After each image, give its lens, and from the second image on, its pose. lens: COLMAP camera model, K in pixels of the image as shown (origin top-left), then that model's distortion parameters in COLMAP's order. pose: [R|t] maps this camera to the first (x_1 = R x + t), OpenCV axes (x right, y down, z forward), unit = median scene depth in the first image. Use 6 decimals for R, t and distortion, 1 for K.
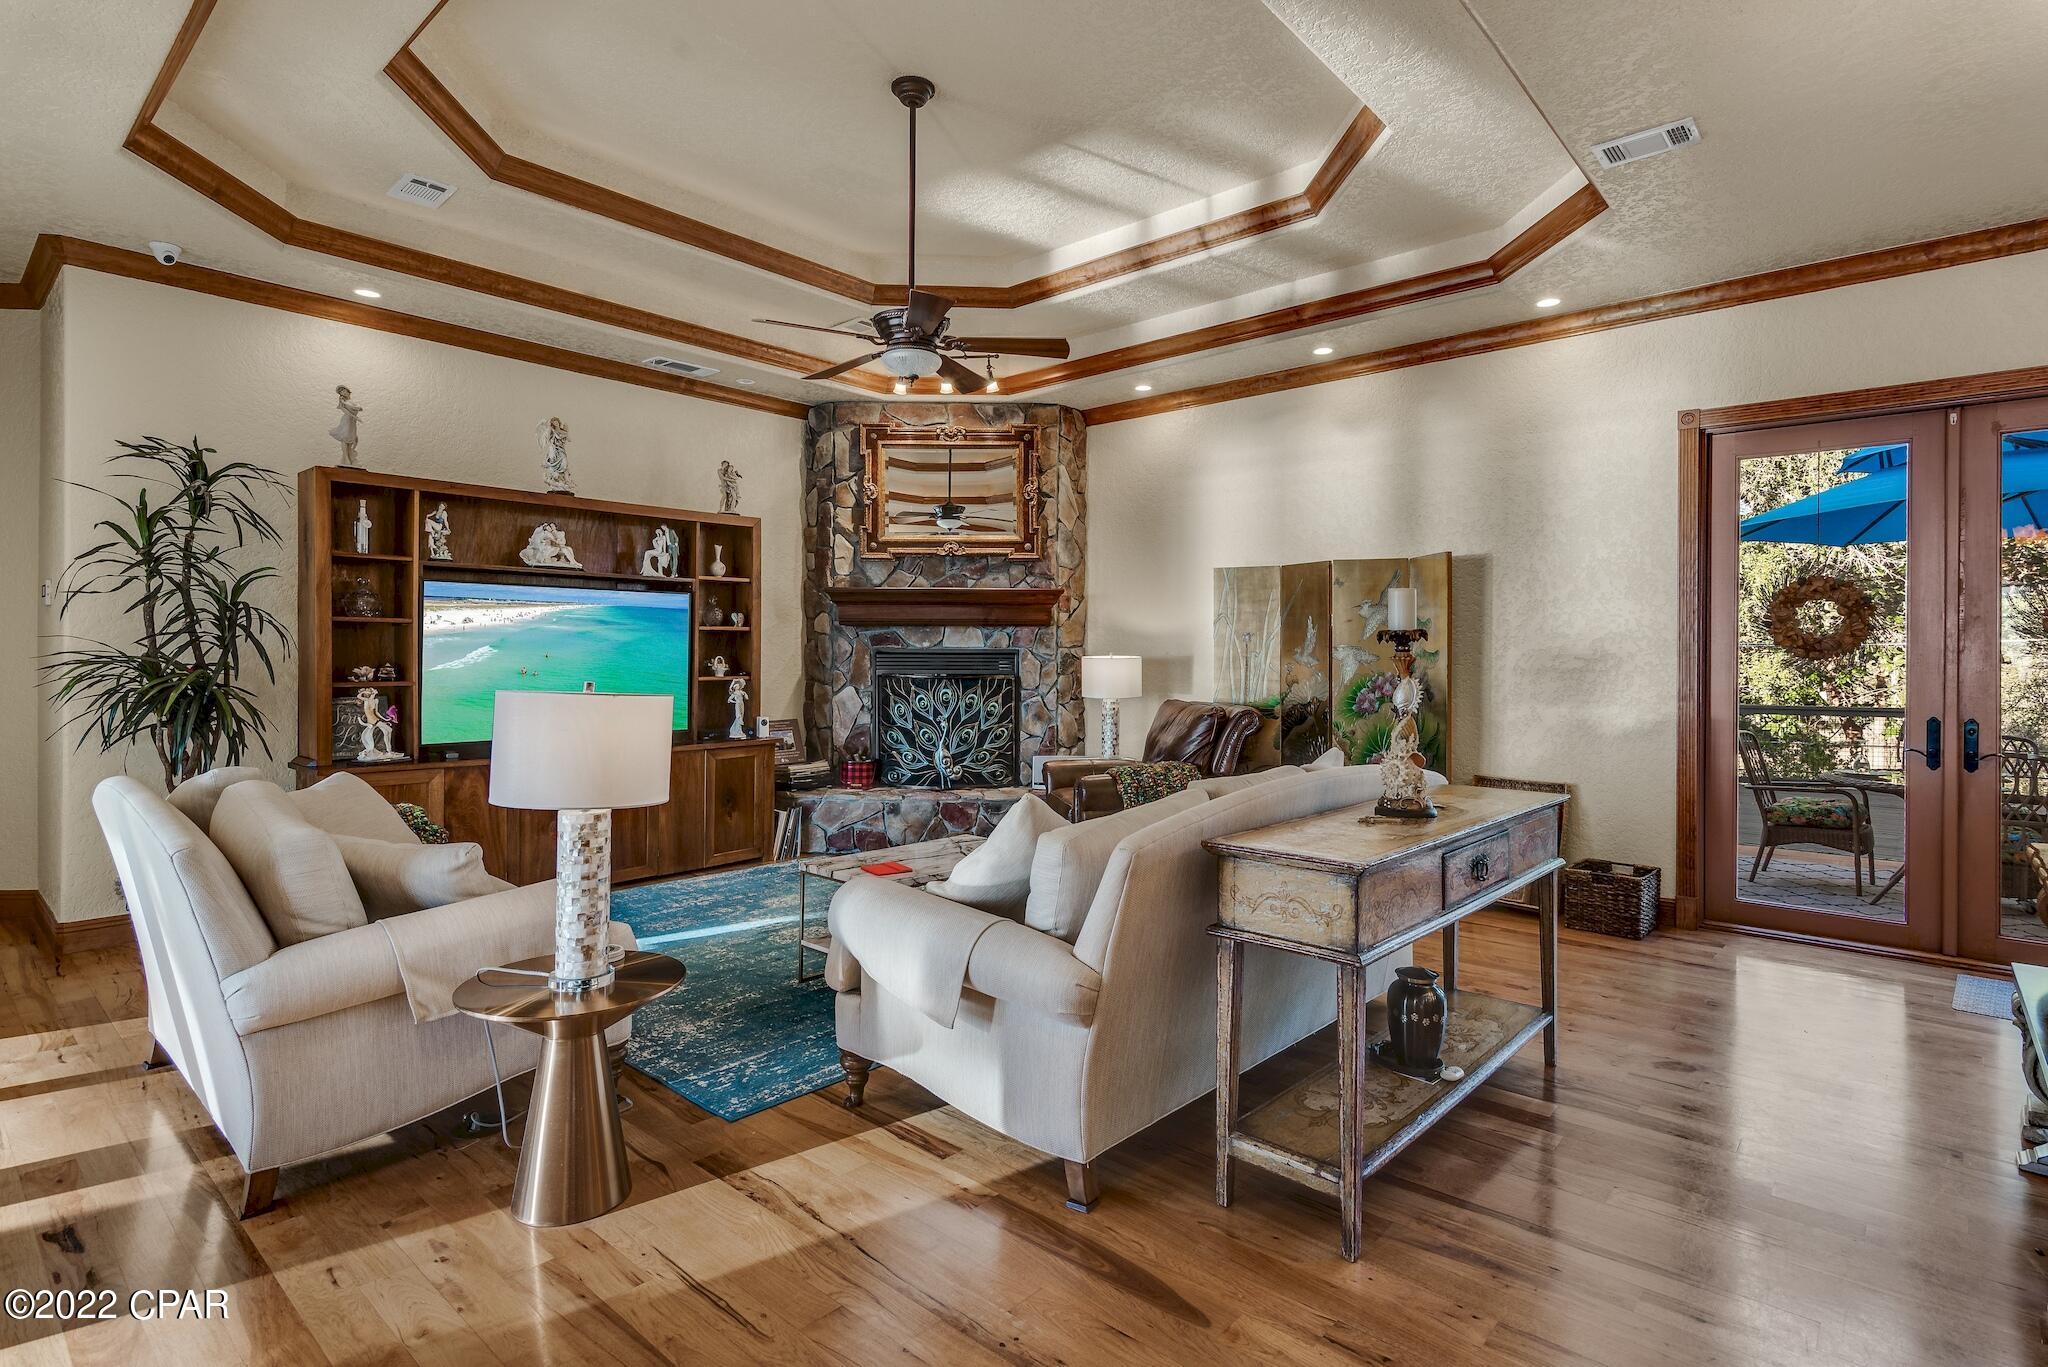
lens RADIAL K [[1020.2, 0, 1032.0], [0, 1020.2, 651.2], [0, 0, 1]] dist [0.001981, 0.000069]
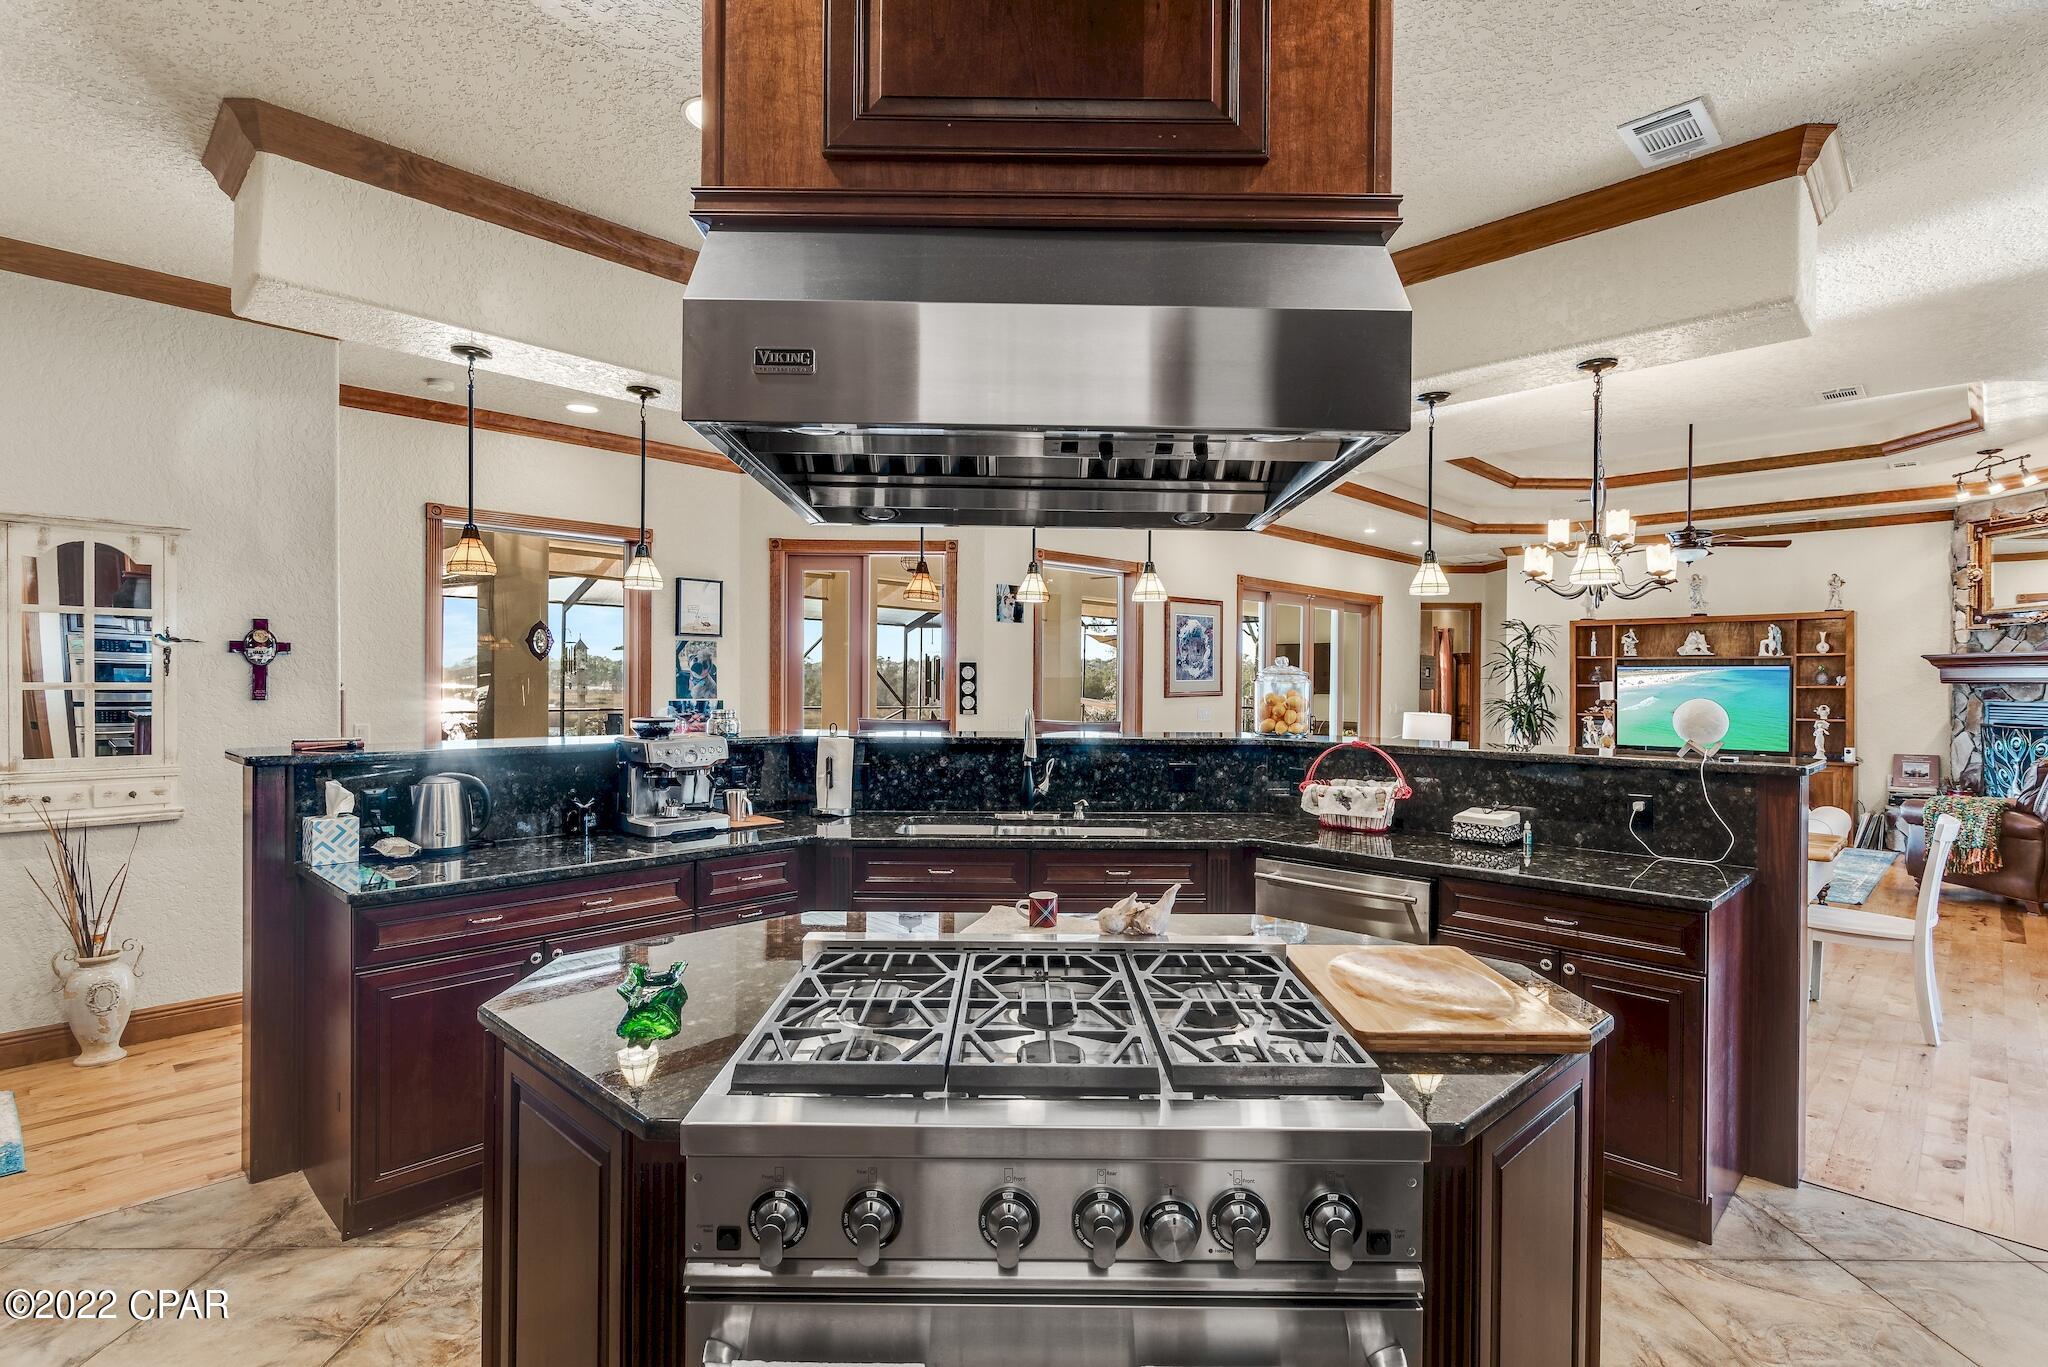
lens RADIAL K [[980.9, 0, 1023.7], [0, 980.9, 691.0], [0, 0, 1]] dist [-0.000817, -0.000273]
pose [[-0.054613, 0.006252, -0.998488, 1.413974], [-0.002586, 0.999976, 0.006403, -0.026639], [0.998504, 0.002932, -0.054596, -0.116603]]
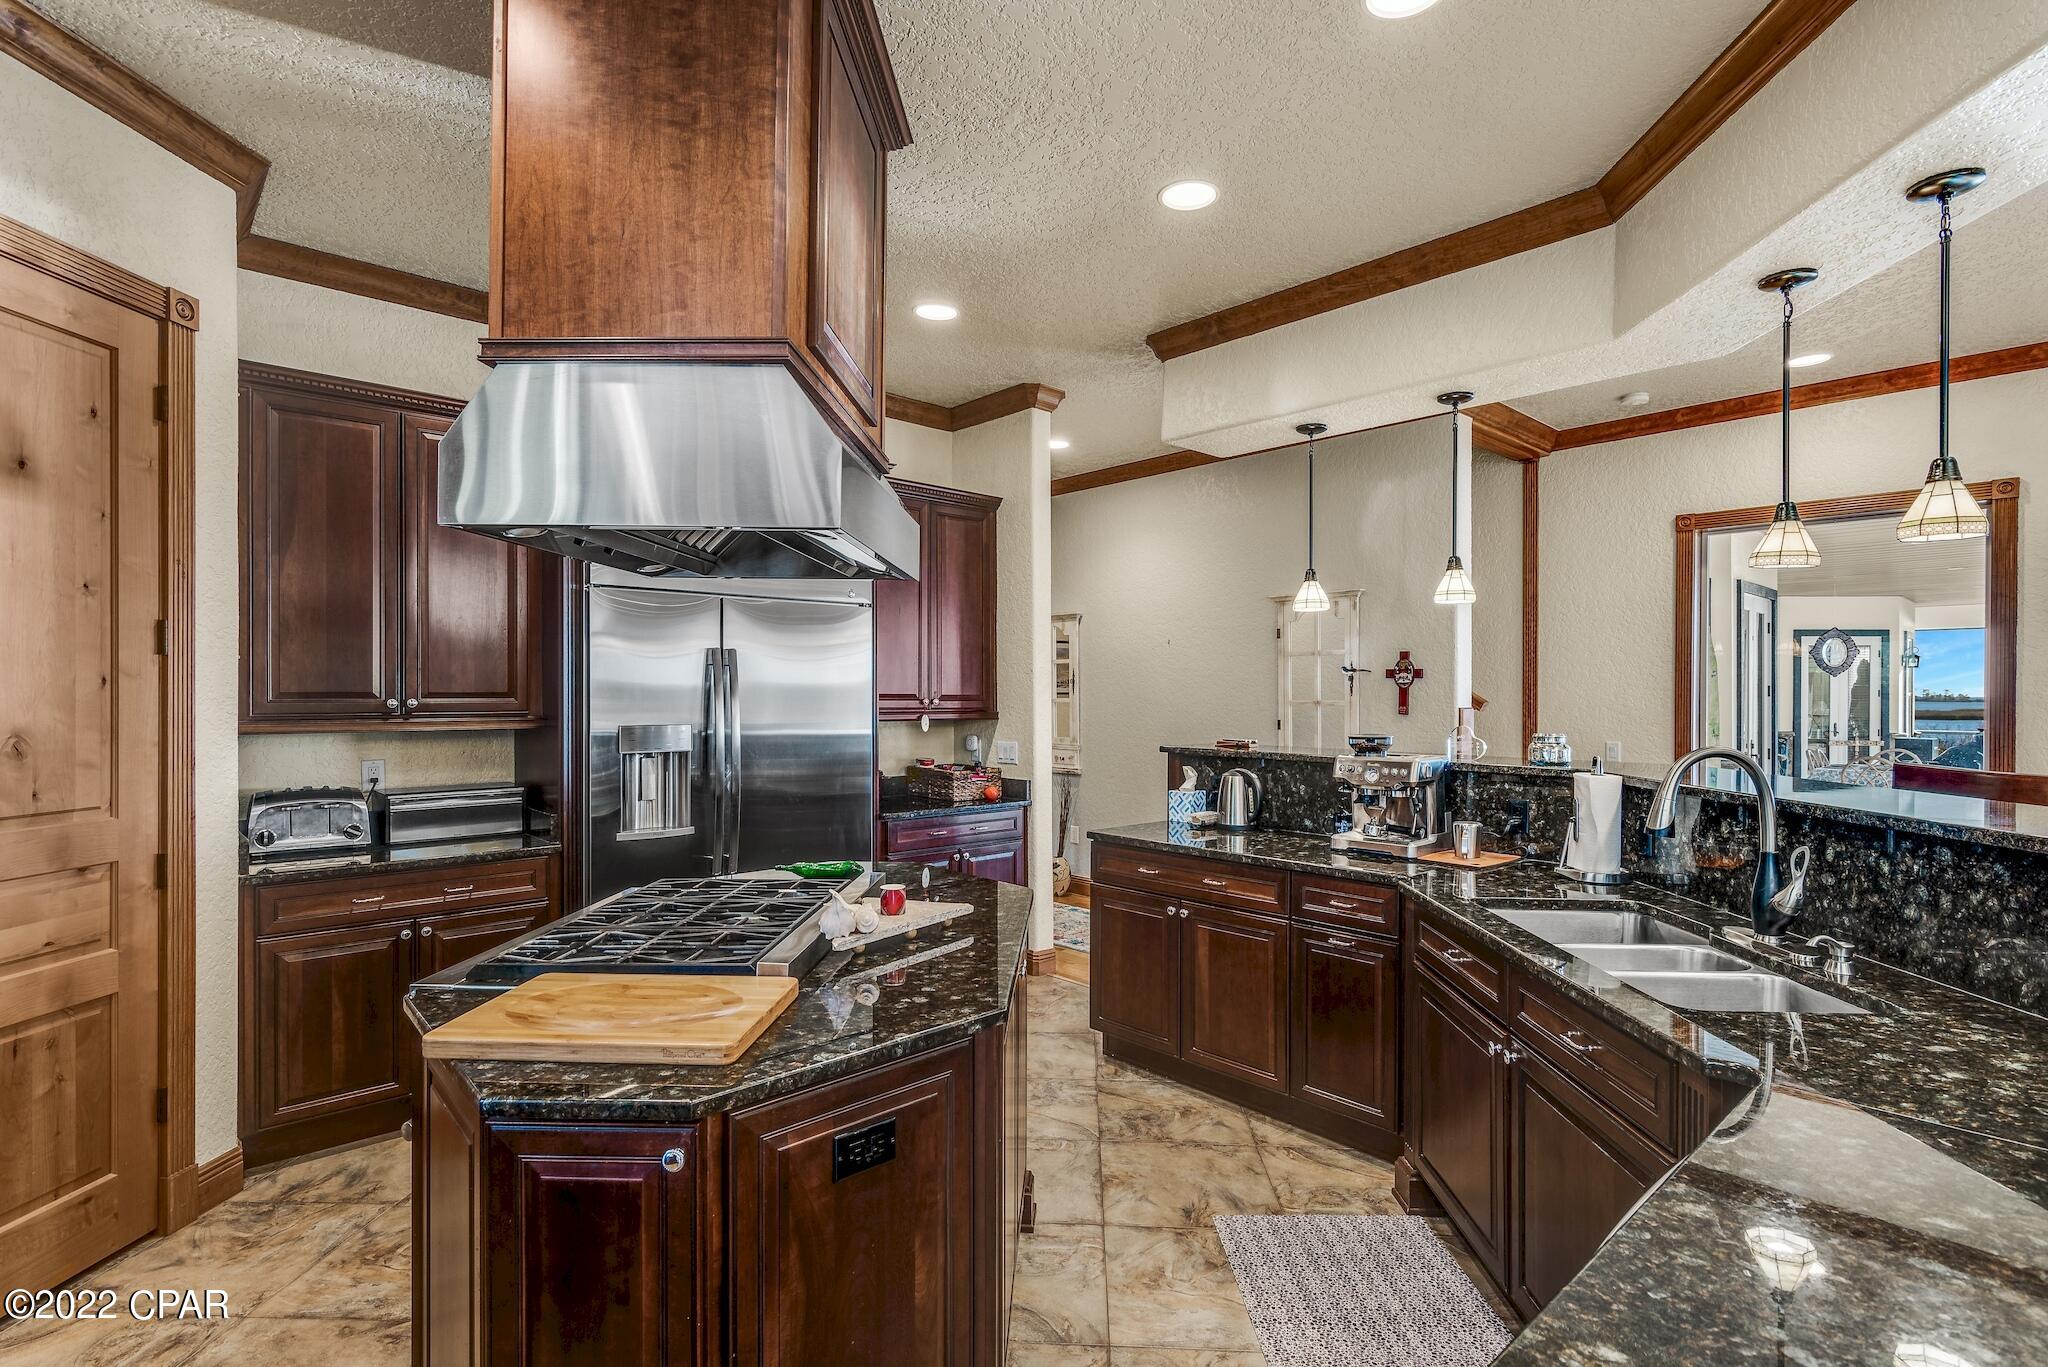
lens RADIAL K [[998.2, 0, 1027.3], [0, 998.2, 689.6], [0, 0, 1]] dist [0.006707, -0.000844]
pose [[-0.994775, -0.006078, 0.101912, 0.939533], [-0.007012, 0.999937, -0.008809, -0.026596], [-0.101852, -0.009477, -0.994754, 0.293770]]
